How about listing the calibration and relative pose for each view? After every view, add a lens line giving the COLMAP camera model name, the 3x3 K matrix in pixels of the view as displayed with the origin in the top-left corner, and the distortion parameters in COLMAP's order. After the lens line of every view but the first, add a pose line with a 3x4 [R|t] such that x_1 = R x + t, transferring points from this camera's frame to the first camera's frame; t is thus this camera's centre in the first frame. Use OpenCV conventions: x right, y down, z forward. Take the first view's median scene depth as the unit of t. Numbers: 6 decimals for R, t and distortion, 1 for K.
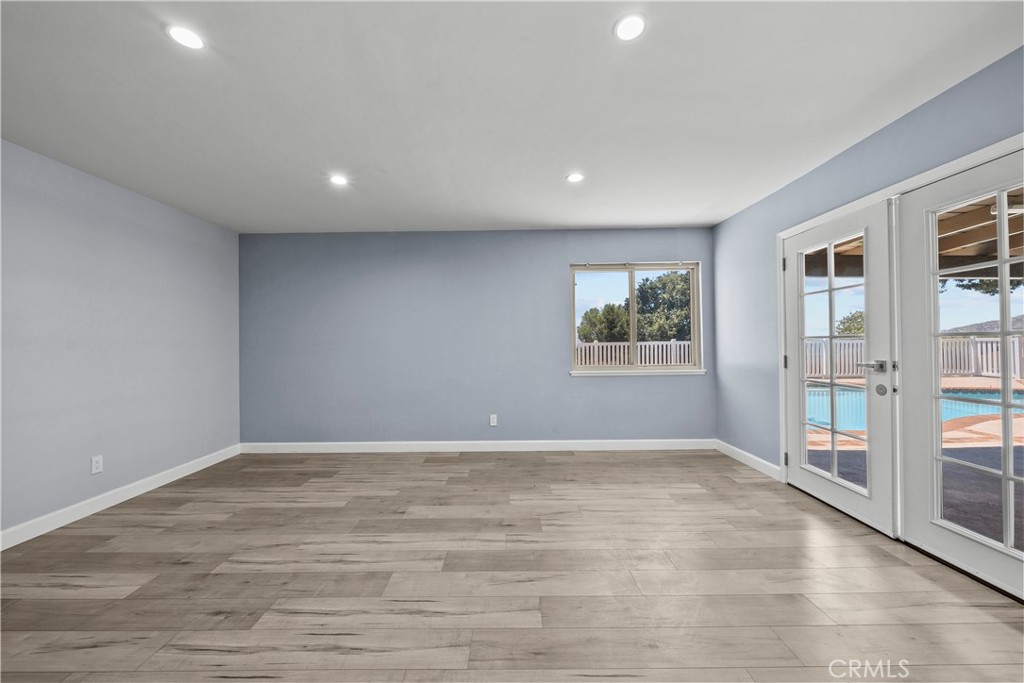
lens RADIAL K [[376.8, 0, 508.8], [0, 376.8, 342.1], [0, 0, 1]] dist [-0.002017, -0.000094]
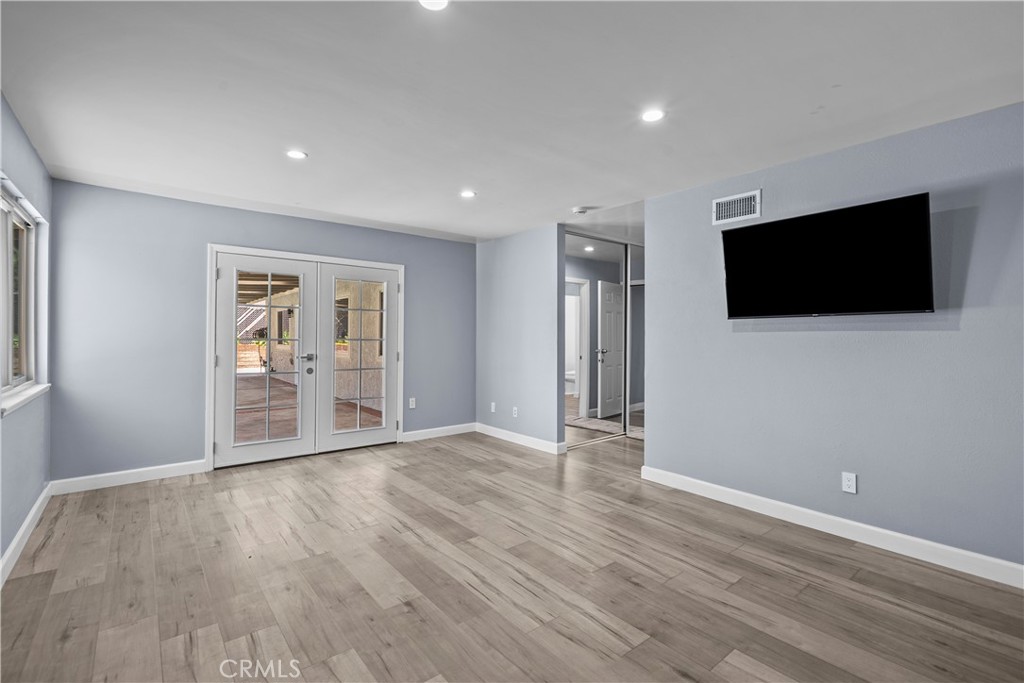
lens RADIAL K [[460.7, 0, 506.9], [0, 460.7, 339.2], [0, 0, 1]] dist [0.000761, -0.000059]
pose [[-0.630152, 0.006674, 0.776443, -1.072563], [-0.000044, 0.999963, -0.008632, 0.000120], [-0.776472, -0.005474, -0.630129, 1.453531]]
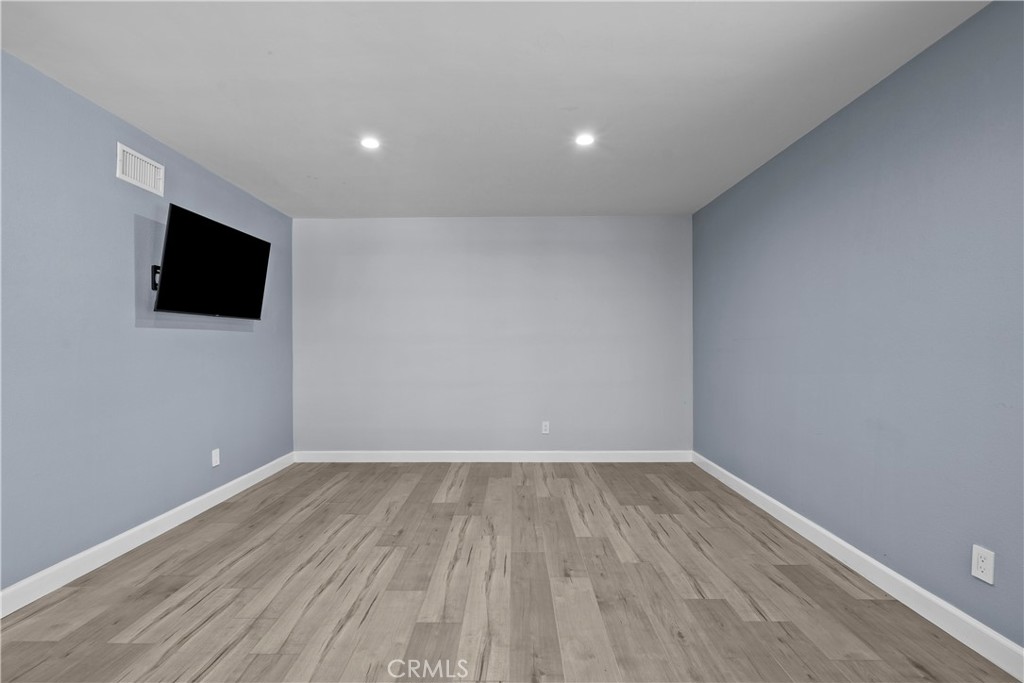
lens RADIAL K [[460.7, 0, 506.9], [0, 460.7, 339.2], [0, 0, 1]] dist [0.000761, -0.000059]
pose [[-0.007281, 0.002016, -0.999971, 0.635516], [0.005988, 0.999980, 0.001973, -0.001979], [0.999956, -0.005974, -0.007293, 0.945786]]
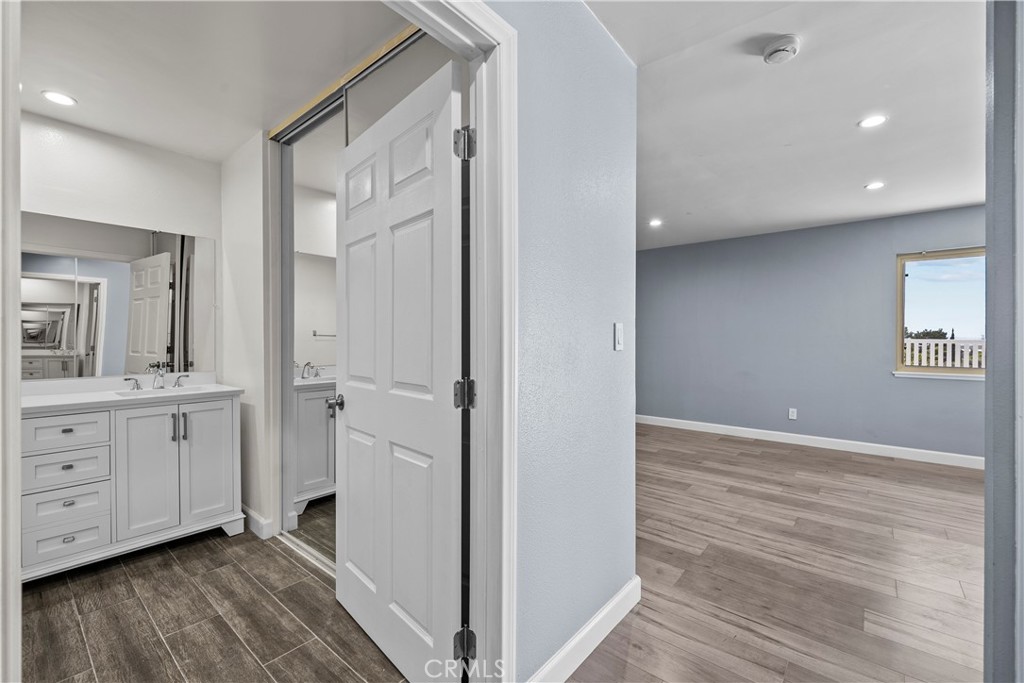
lens RADIAL K [[429.7, 0, 510.6], [0, 429.7, 343.1], [0, 0, 1]] dist [-0.001236, -0.000369]
pose [[0.767763, 0.018470, -0.640467, 0.194198], [-0.008303, 0.999787, 0.018879, -0.006746], [0.640680, -0.009177, 0.767753, -0.672341]]
